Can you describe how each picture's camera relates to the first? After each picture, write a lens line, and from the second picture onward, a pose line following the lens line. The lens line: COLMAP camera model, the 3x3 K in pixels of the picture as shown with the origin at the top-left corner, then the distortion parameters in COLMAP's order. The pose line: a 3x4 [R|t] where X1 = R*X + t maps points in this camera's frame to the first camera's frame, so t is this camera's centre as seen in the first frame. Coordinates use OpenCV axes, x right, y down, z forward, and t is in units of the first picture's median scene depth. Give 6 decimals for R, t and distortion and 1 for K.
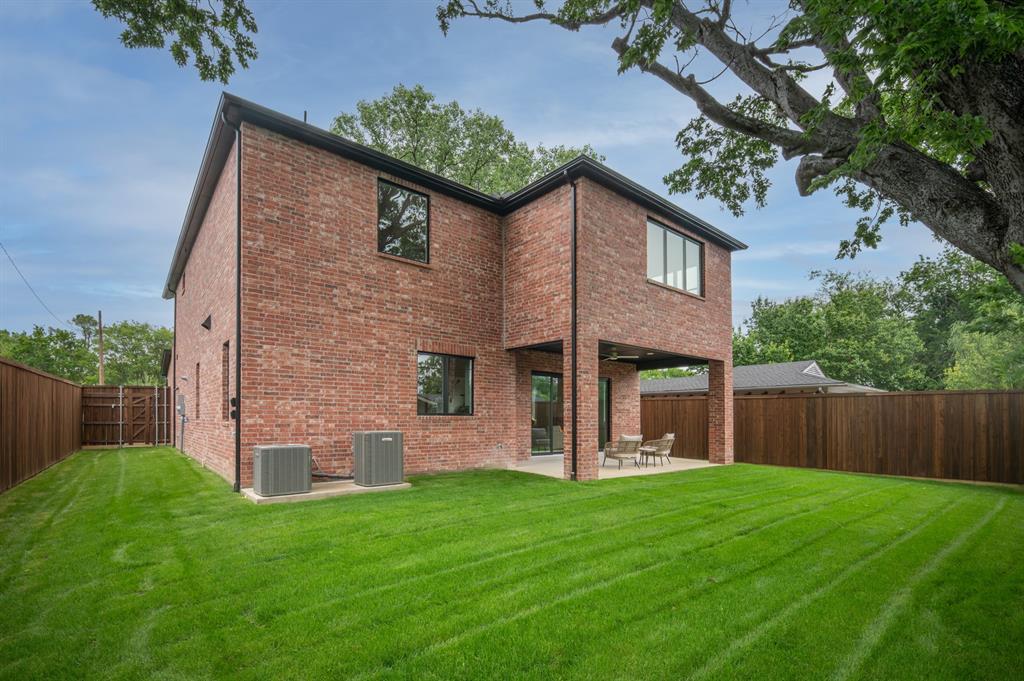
lens RADIAL K [[455.0, 0, 511.7], [0, 455.0, 415.4], [0, 0, 1]] dist [0.030353, 0.000053]
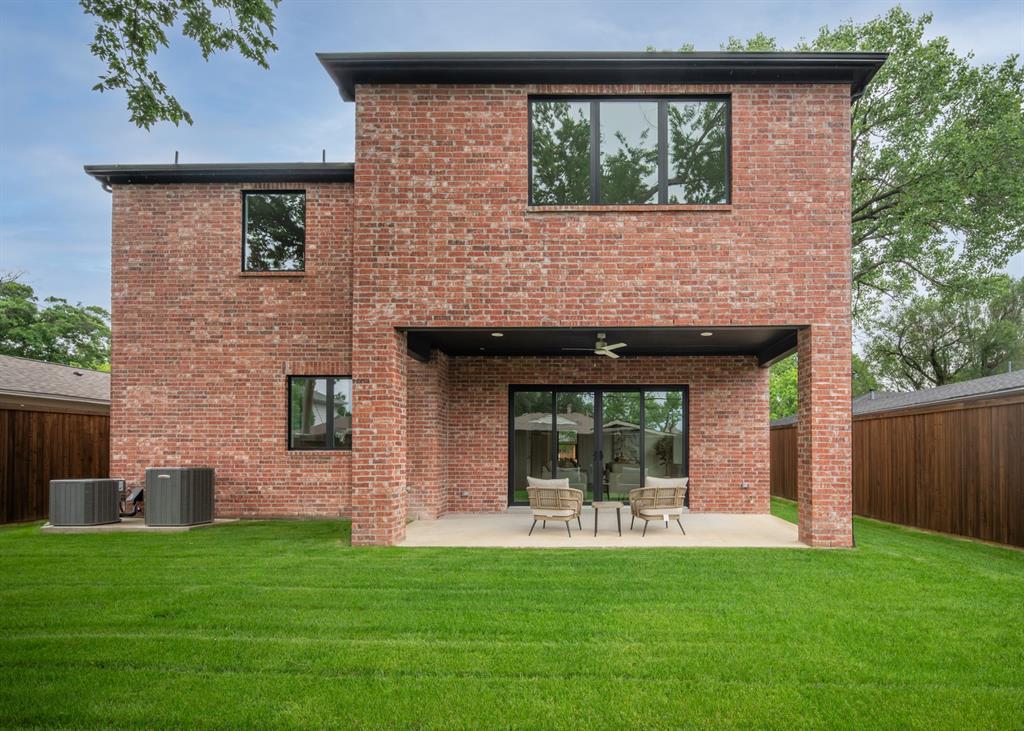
lens RADIAL K [[514.5, 0, 512.5], [0, 514.5, 462.8], [0, 0, 1]] dist [0.001079, -0.000168]
pose [[0.768740, 0.000740, -0.639561, 0.822925], [0.009451, 0.999877, 0.012517, 0.016927], [0.639492, -0.015666, 0.768638, 0.579463]]
